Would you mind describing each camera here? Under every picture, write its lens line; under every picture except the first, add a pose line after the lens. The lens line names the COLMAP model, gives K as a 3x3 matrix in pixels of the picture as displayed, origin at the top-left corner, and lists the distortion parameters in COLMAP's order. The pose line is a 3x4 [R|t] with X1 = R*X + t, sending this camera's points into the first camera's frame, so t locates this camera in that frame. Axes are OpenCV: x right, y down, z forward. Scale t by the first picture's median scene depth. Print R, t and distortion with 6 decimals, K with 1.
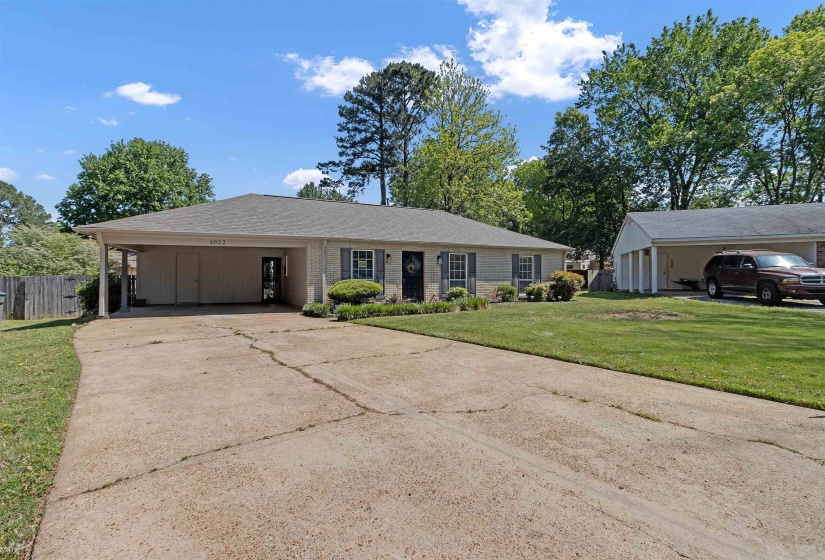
lens RADIAL K [[375.1, 0, 405.6], [0, 375.1, 278.6], [0, 0, 1]] dist [-0.002716, -0.000715]
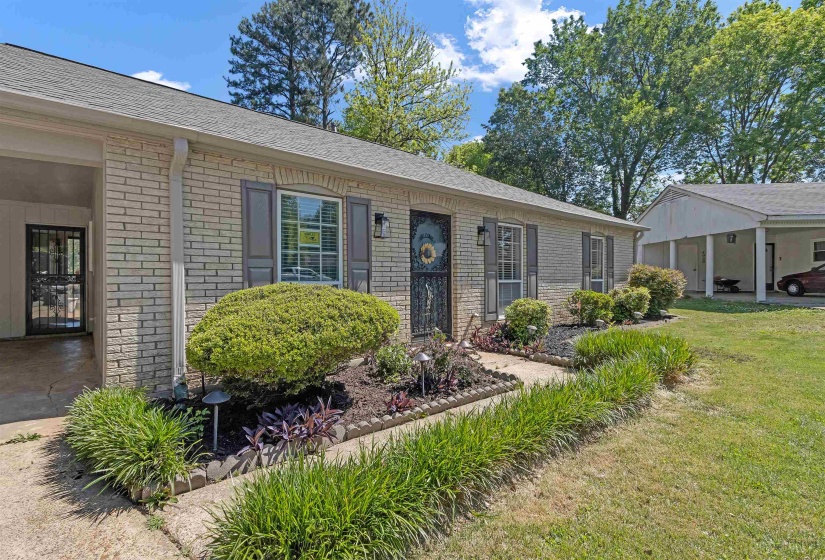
lens RADIAL K [[381.7, 0, 407.1], [0, 381.7, 278.1], [0, 0, 1]] dist [0.000283, -0.001382]
pose [[0.967101, -0.000675, 0.254393, -0.059560], [-0.001141, 0.999975, 0.006990, -0.002066], [-0.254392, -0.007050, 0.967076, 0.325309]]
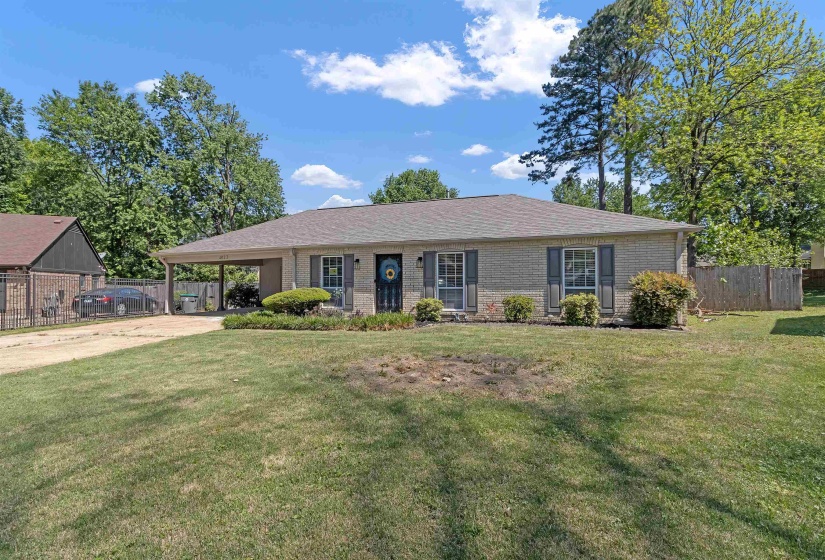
lens RADIAL K [[375.1, 0, 406.9], [0, 375.1, 281.6], [0, 0, 1]] dist [-0.002716, -0.000715]
pose [[0.716303, -0.004849, -0.697773, 0.338720], [0.007885, 0.999968, 0.001145, -0.006073], [0.697745, -0.006322, 0.716318, 0.231134]]
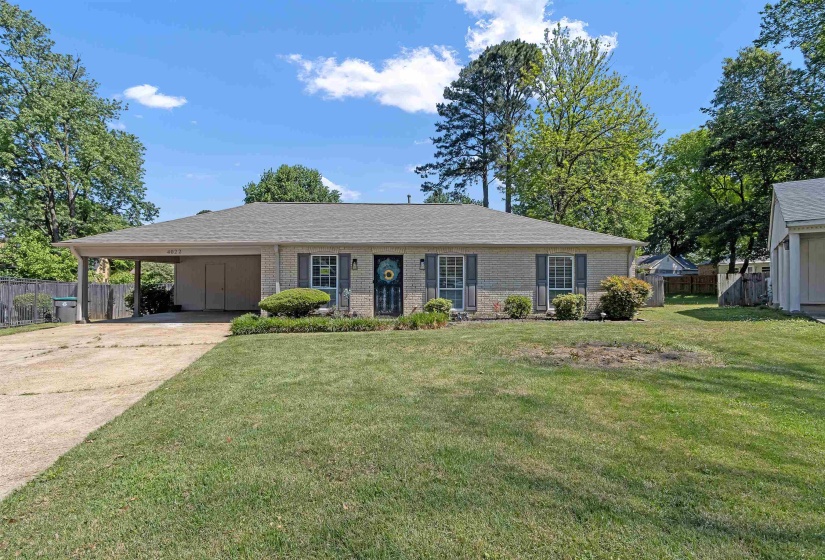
lens RADIAL K [[381.7, 0, 404.6], [0, 381.7, 283.0], [0, 0, 1]] dist [0.000283, -0.001382]
pose [[0.919851, -0.002262, -0.392261, 0.207456], [-0.000237, 0.999980, -0.006323, -0.002167], [0.392268, 0.005909, 0.919832, 0.124729]]
